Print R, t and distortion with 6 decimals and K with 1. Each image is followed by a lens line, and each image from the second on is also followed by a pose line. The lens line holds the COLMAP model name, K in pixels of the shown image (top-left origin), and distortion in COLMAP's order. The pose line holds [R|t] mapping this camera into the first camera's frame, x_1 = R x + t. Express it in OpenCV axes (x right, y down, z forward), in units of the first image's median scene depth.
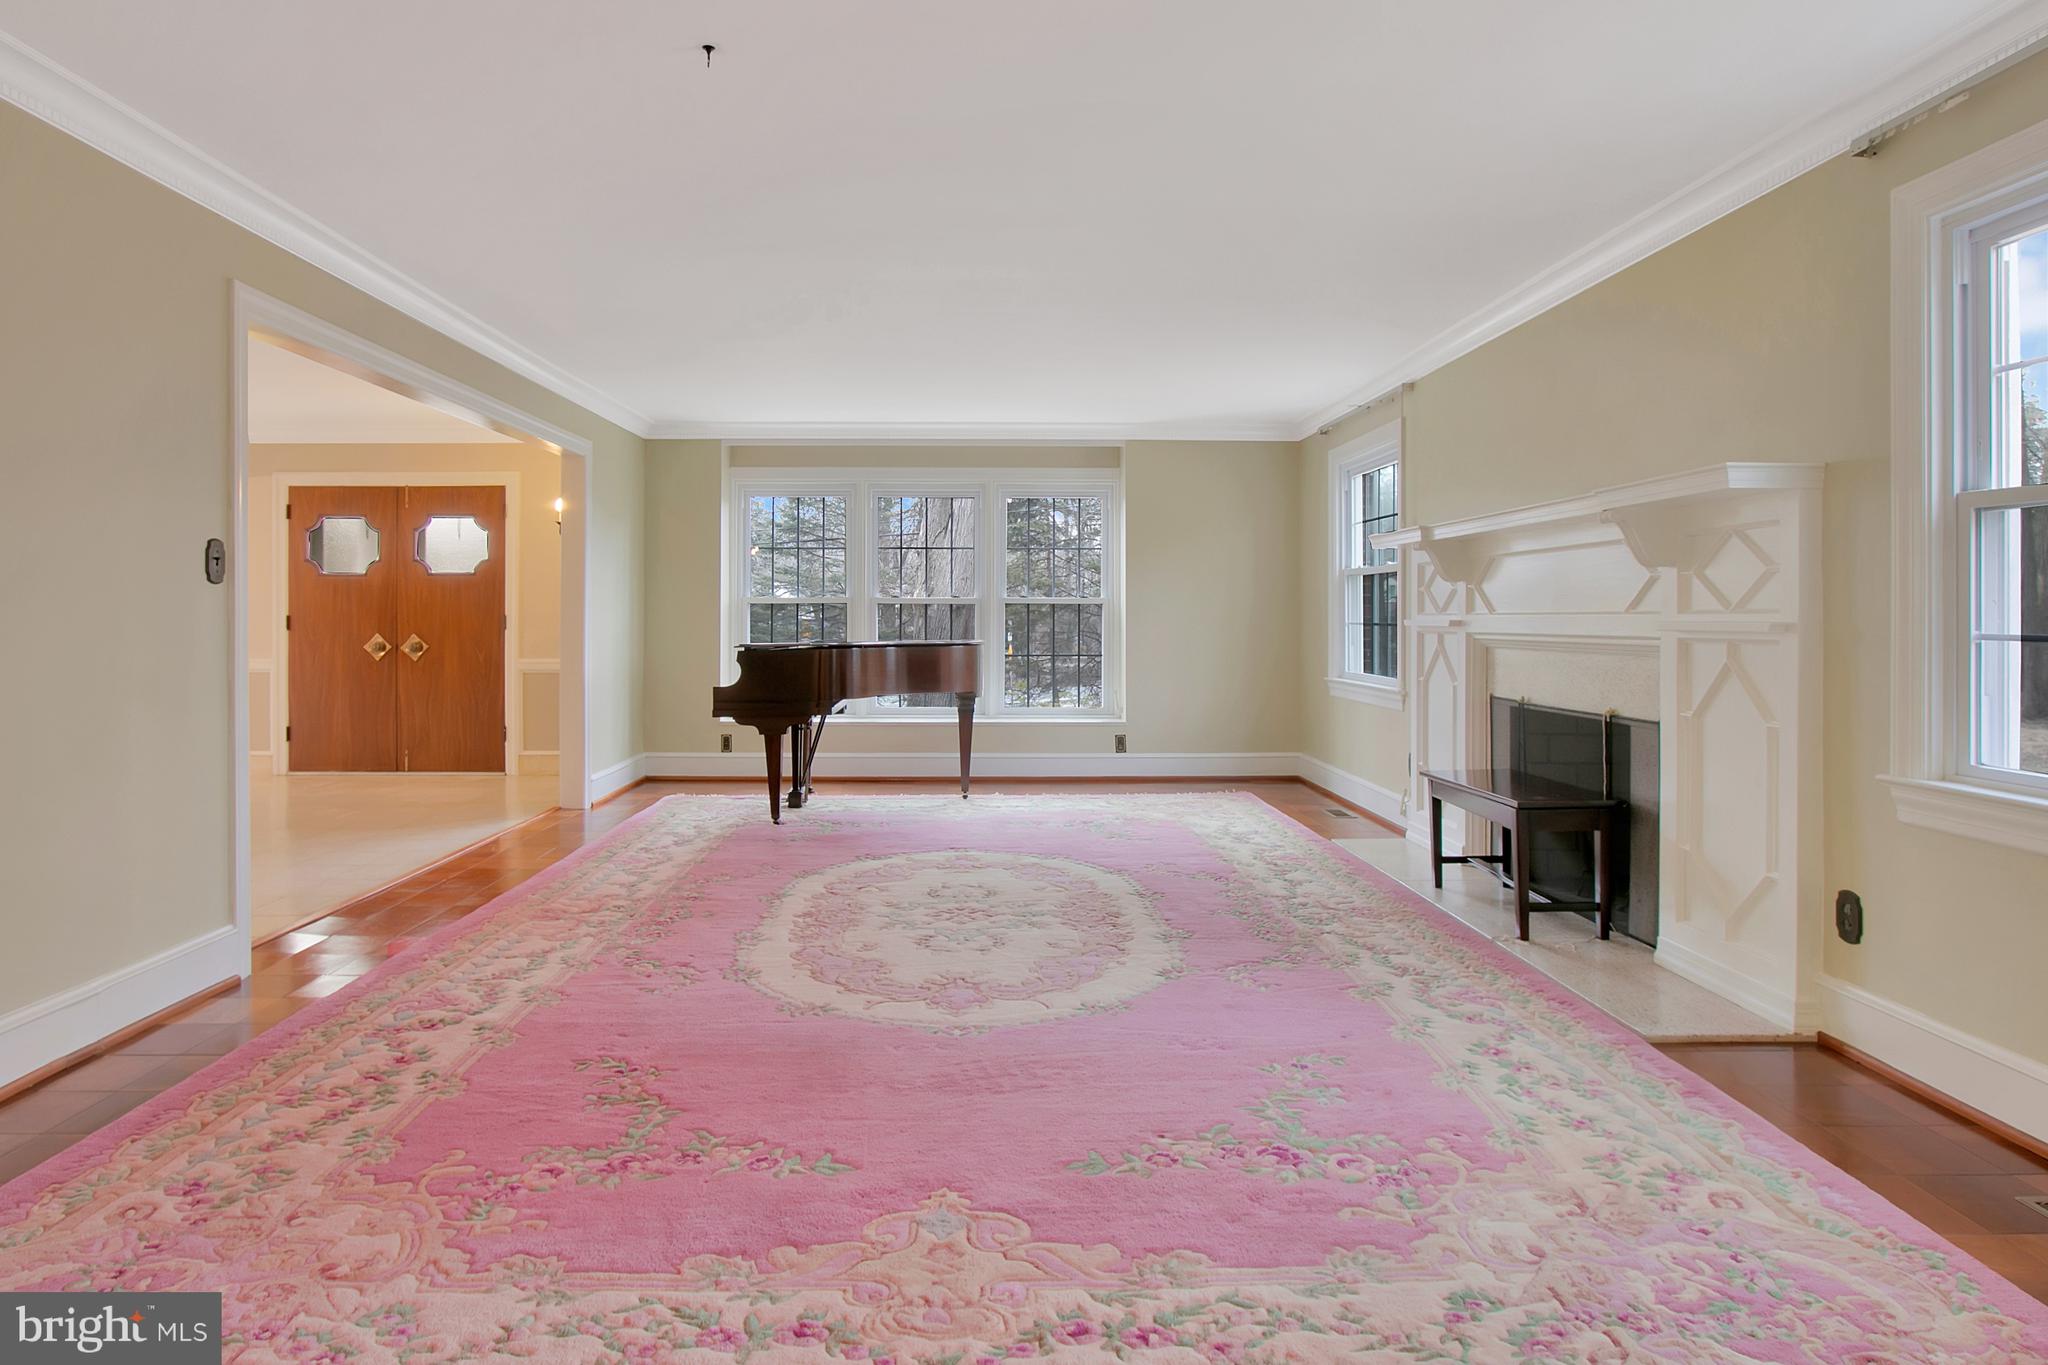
lens RADIAL K [[1188.1, 0, 1009.0], [0, 1188.1, 619.0], [0, 0, 1]] dist [-0.017050, -0.000453]
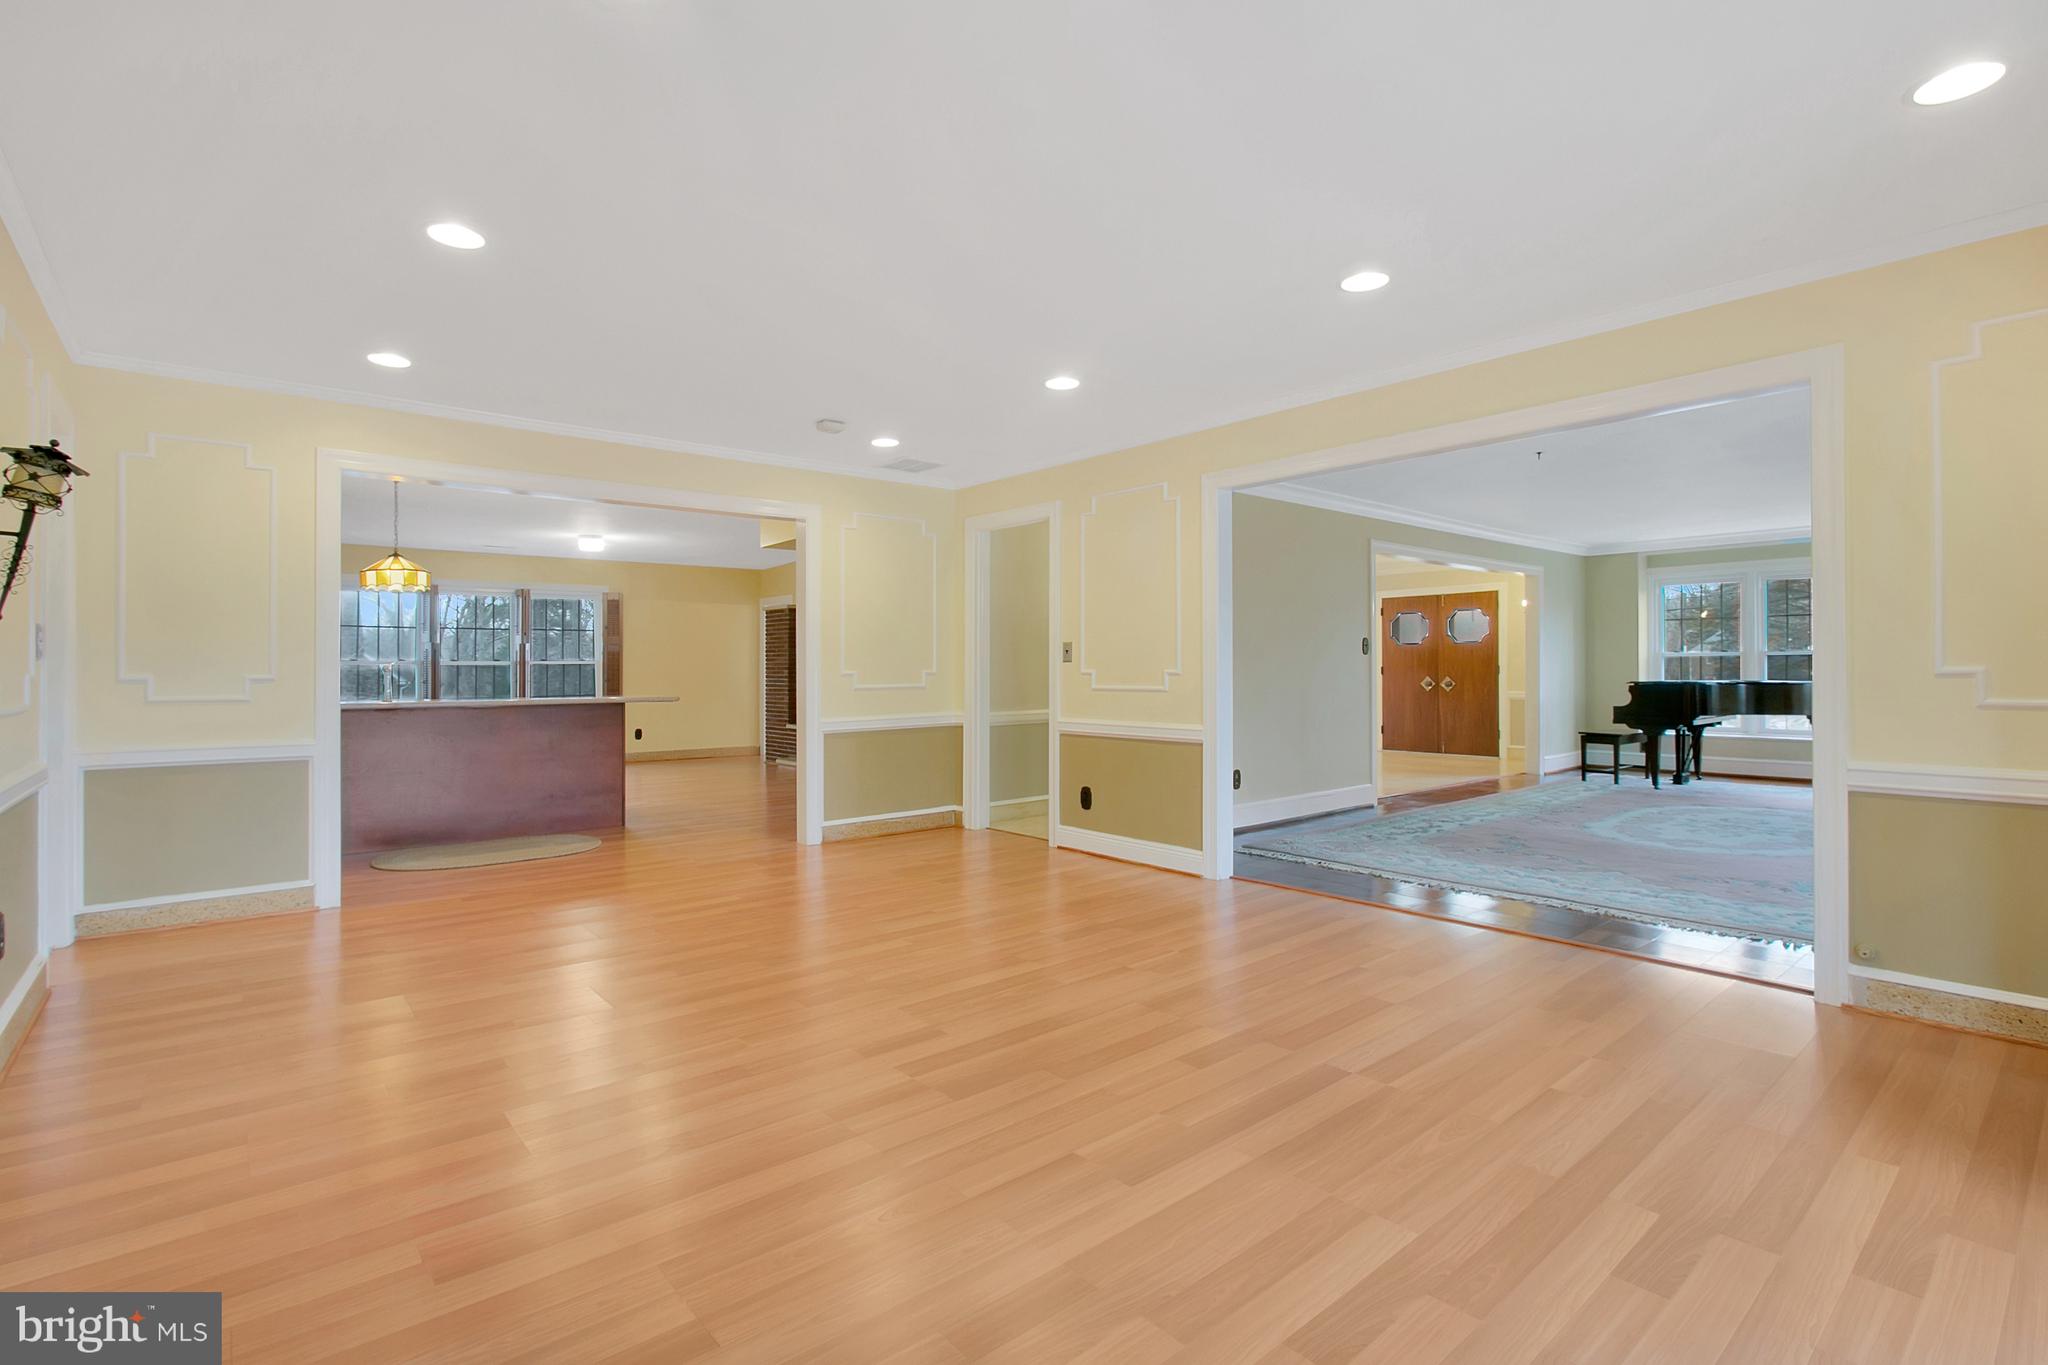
lens RADIAL K [[959.9, 0, 1024.0], [0, 959.9, 682.5], [0, 0, 1]] dist [0.000709, -0.000016]
pose [[0.626649, 0.004344, -0.779290, 0.293952], [0.005984, 0.999928, 0.010386, 0.003046], [0.779279, -0.011171, 0.626578, -0.529325]]
